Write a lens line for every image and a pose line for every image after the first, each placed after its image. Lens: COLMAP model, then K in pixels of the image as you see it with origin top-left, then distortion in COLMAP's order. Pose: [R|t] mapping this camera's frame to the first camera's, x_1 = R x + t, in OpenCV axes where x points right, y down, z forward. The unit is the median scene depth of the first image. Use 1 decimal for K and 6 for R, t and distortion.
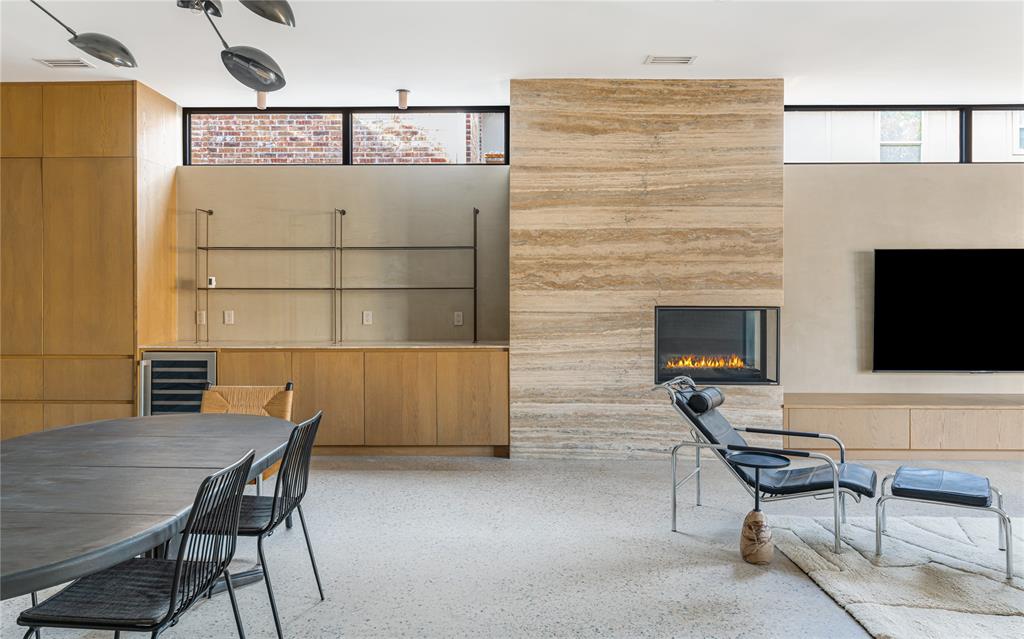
lens RADIAL K [[675.2, 0, 500.5], [0, 675.2, 293.9], [0, 0, 1]] dist [-0.018070, -0.000741]
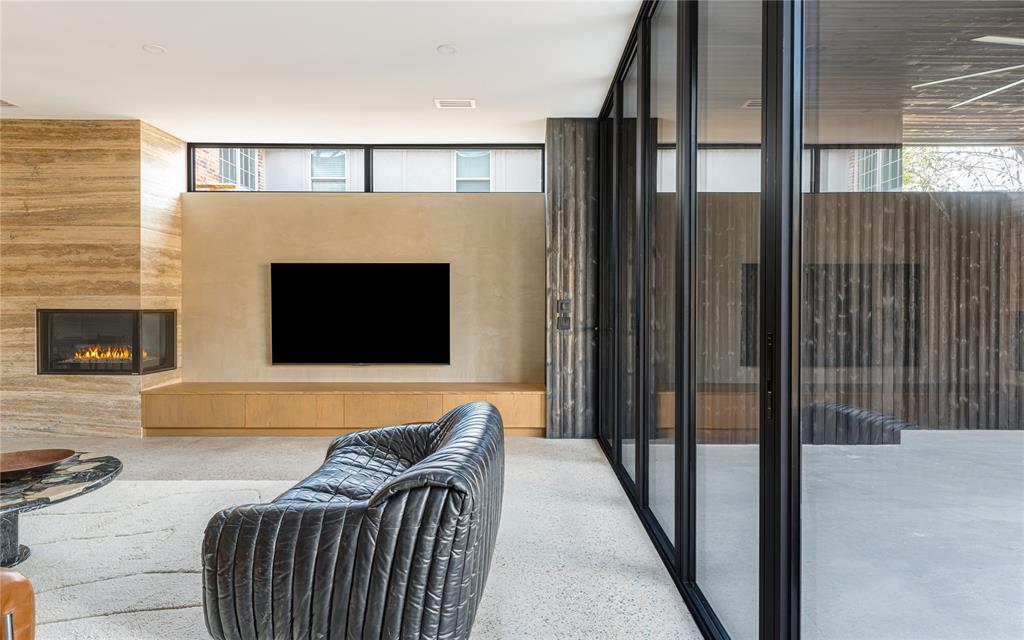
lens RADIAL K [[553.9, 0, 532.9], [0, 553.9, 305.9], [0, 0, 1]] dist [-0.024420, -0.001631]
pose [[0.997017, 0.003719, 0.077087, 1.037703], [-0.004132, 0.999978, 0.005198, 0.003684], [-0.077066, -0.005501, 0.997011, -0.025645]]
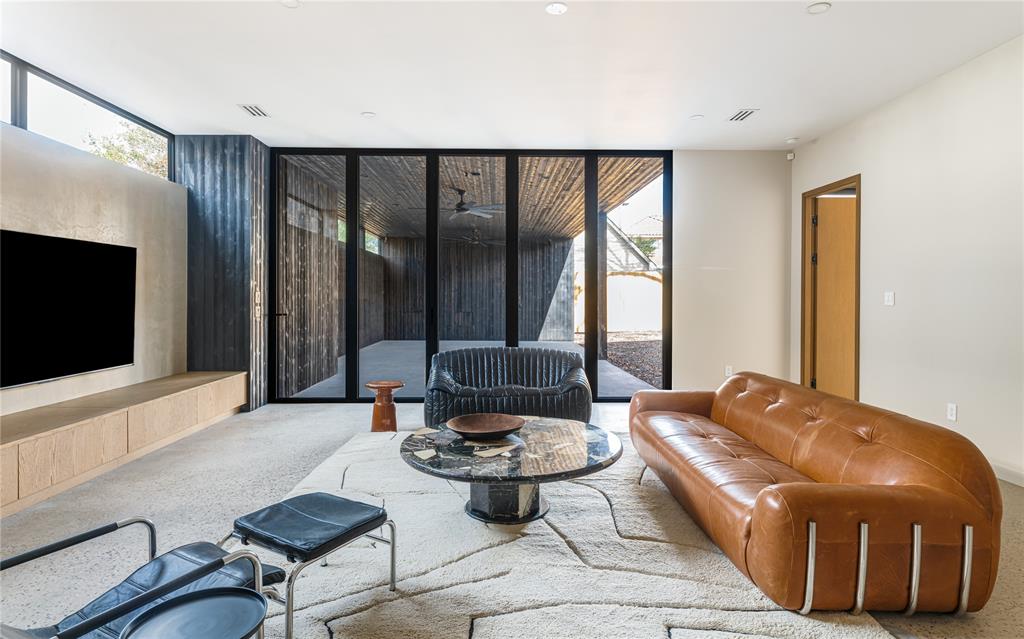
lens RADIAL K [[540.3, 0, 507.8], [0, 540.3, 313.3], [0, 0, 1]] dist [-0.056267, -0.000936]
pose [[-0.086396, -0.017201, 0.996112, 0.020998], [-0.002607, 0.999851, 0.017039, 0.022145], [-0.996258, -0.001125, -0.086428, 0.514157]]
